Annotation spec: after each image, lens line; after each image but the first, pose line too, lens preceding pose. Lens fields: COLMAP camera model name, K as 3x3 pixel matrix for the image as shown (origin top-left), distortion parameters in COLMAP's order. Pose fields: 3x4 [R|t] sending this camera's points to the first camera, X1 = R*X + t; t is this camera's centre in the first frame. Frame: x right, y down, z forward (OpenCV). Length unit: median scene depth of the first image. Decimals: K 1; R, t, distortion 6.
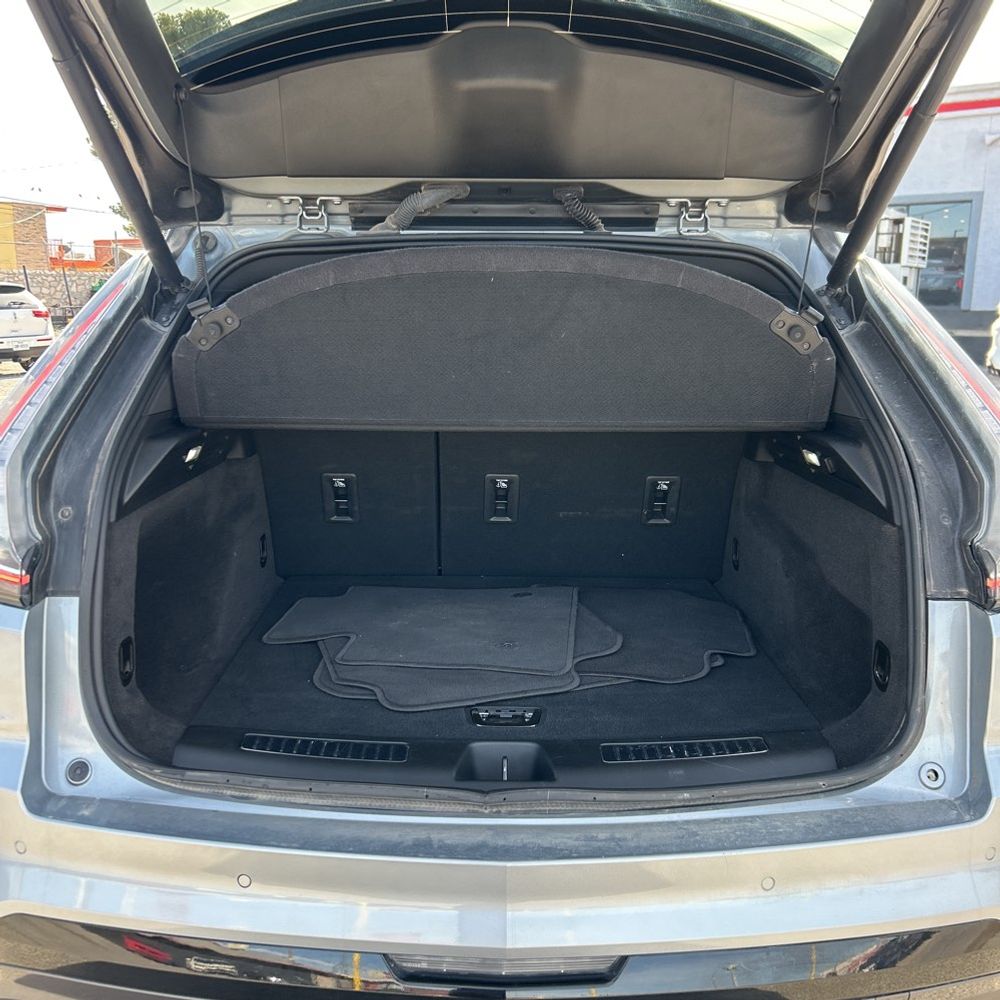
lens RADIAL K [[1024.6, 0, 500.5], [0, 1024.6, 520.8], [0, 0, 1]] dist [0.019813, 0.000000]
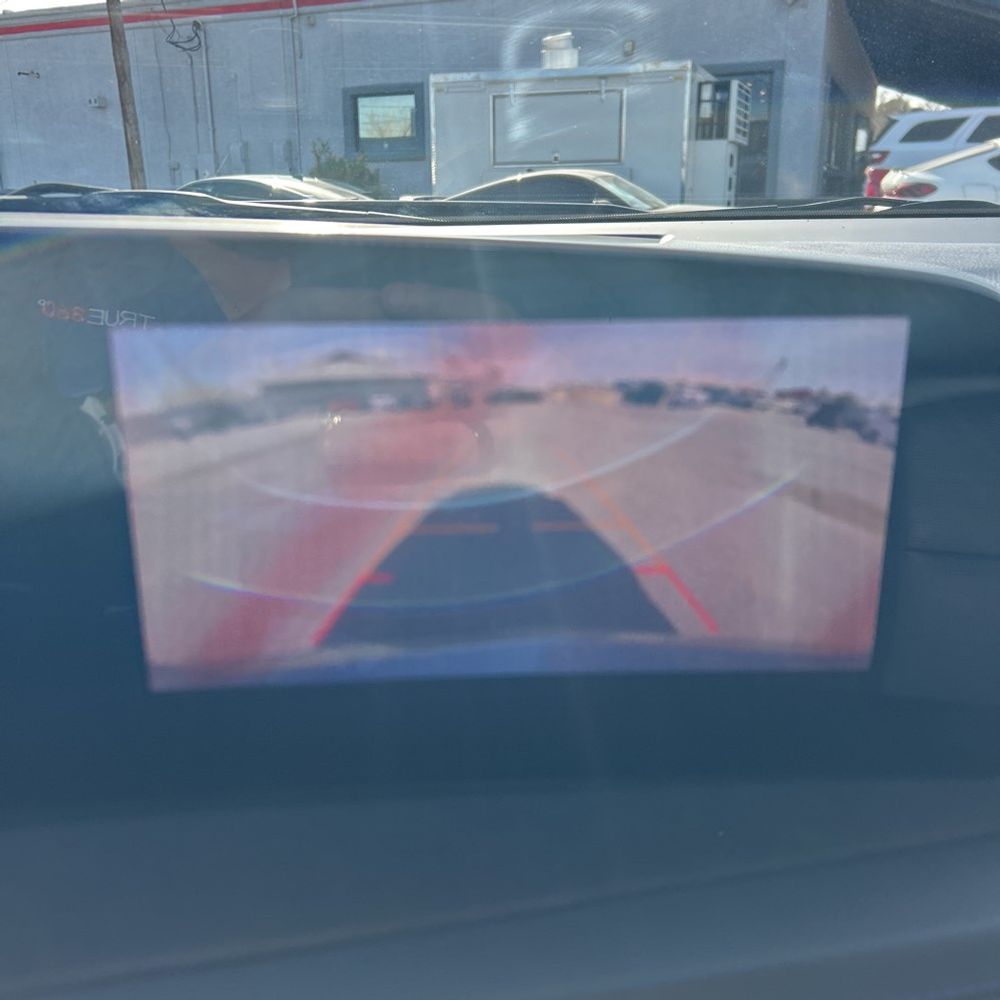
lens RADIAL K [[1024.6, 0, 504.6], [0, 1024.6, 504.8], [0, 0, 1]] dist [0.019813, 0.000000]
pose [[0.968393, -0.086221, 0.234051, -0.000792], [0.069305, 0.994417, 0.079577, -0.029794], [-0.239606, -0.060841, 0.968962, 0.184928]]
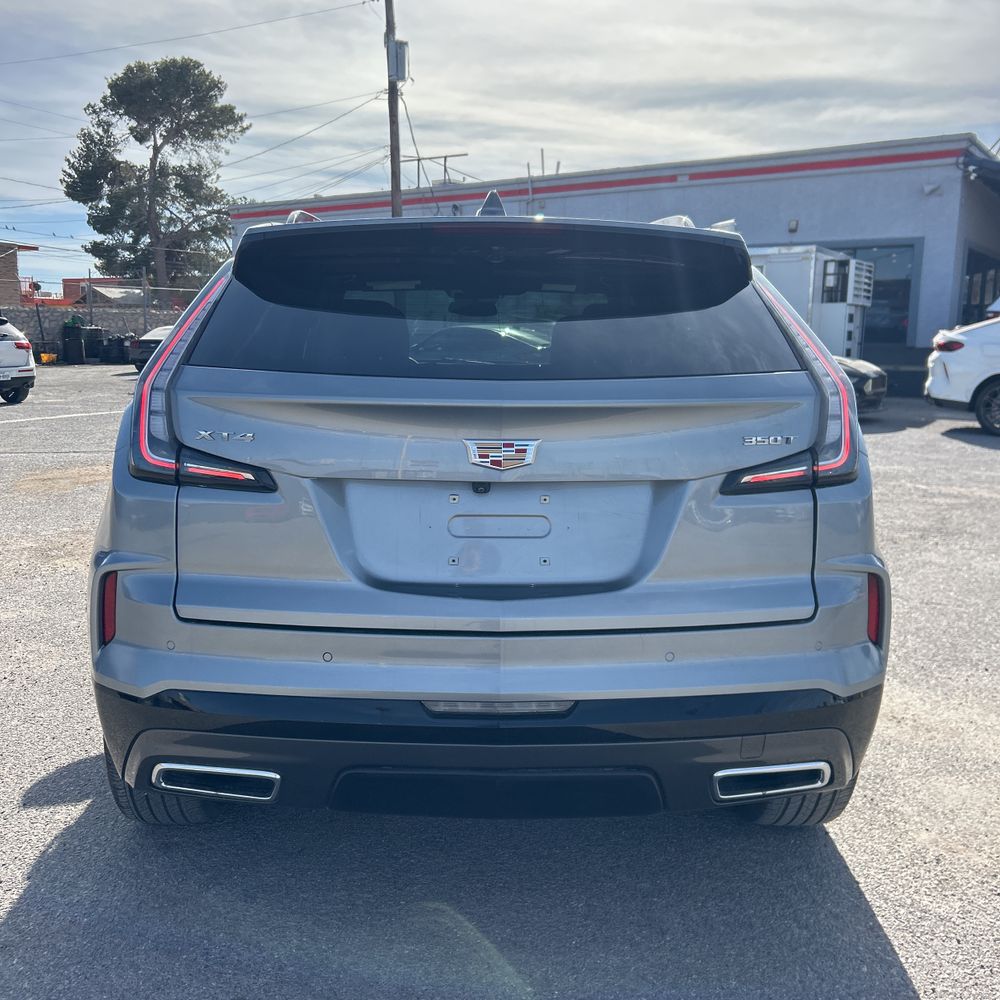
lens RADIAL K [[1024.6, 0, 498.0], [0, 1024.6, 504.6], [0, 0, 1]] dist [0.019813, 0.000000]
pose [[0.999527, -0.000255, 0.030743, -0.002448], [0.001899, 0.998568, -0.053459, 0.011673], [-0.030686, 0.053492, 0.998097, -0.028982]]
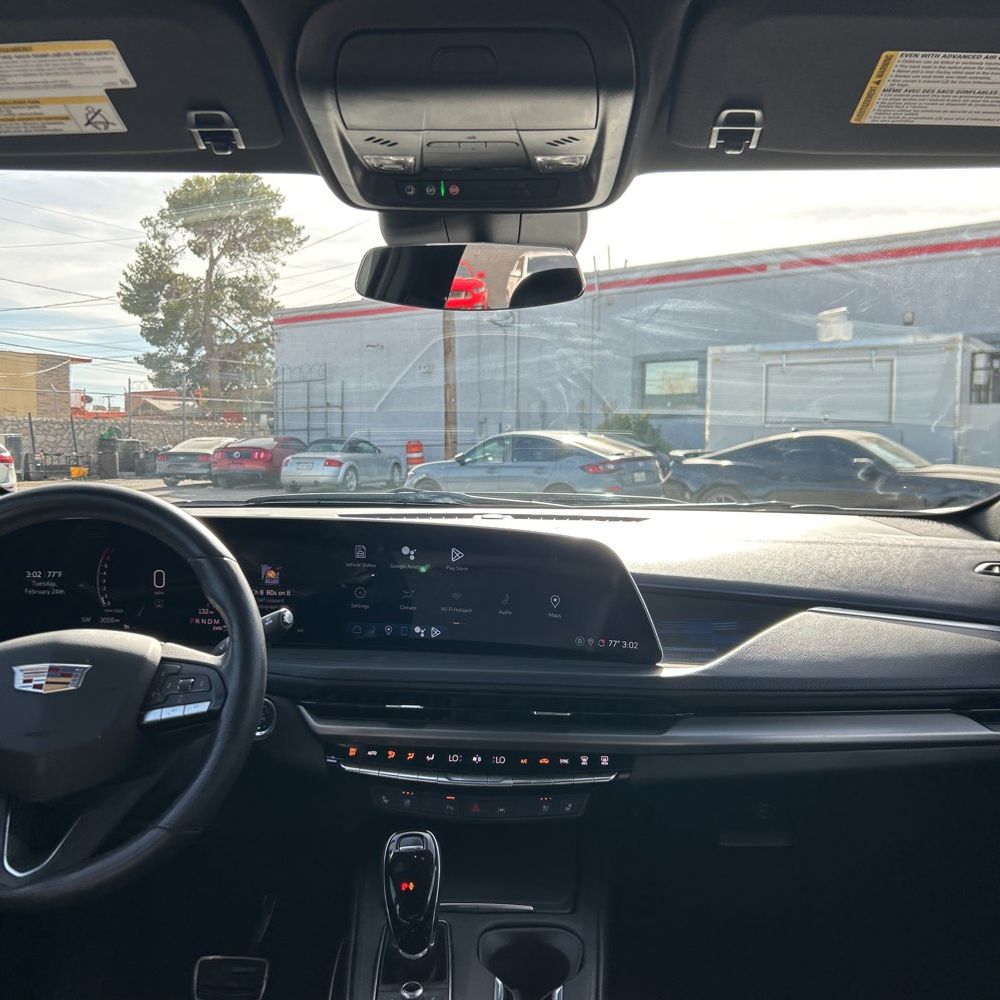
lens RADIAL K [[1024.6, 0, 492.5], [0, 1024.6, 519.4], [0, 0, 1]] dist [0.019813, 0.000000]
pose [[0.999413, 0.005580, -0.033805, 0.001560], [-0.010473, 0.989177, -0.146352, -0.023537], [0.032622, 0.146620, 0.988655, 0.137592]]
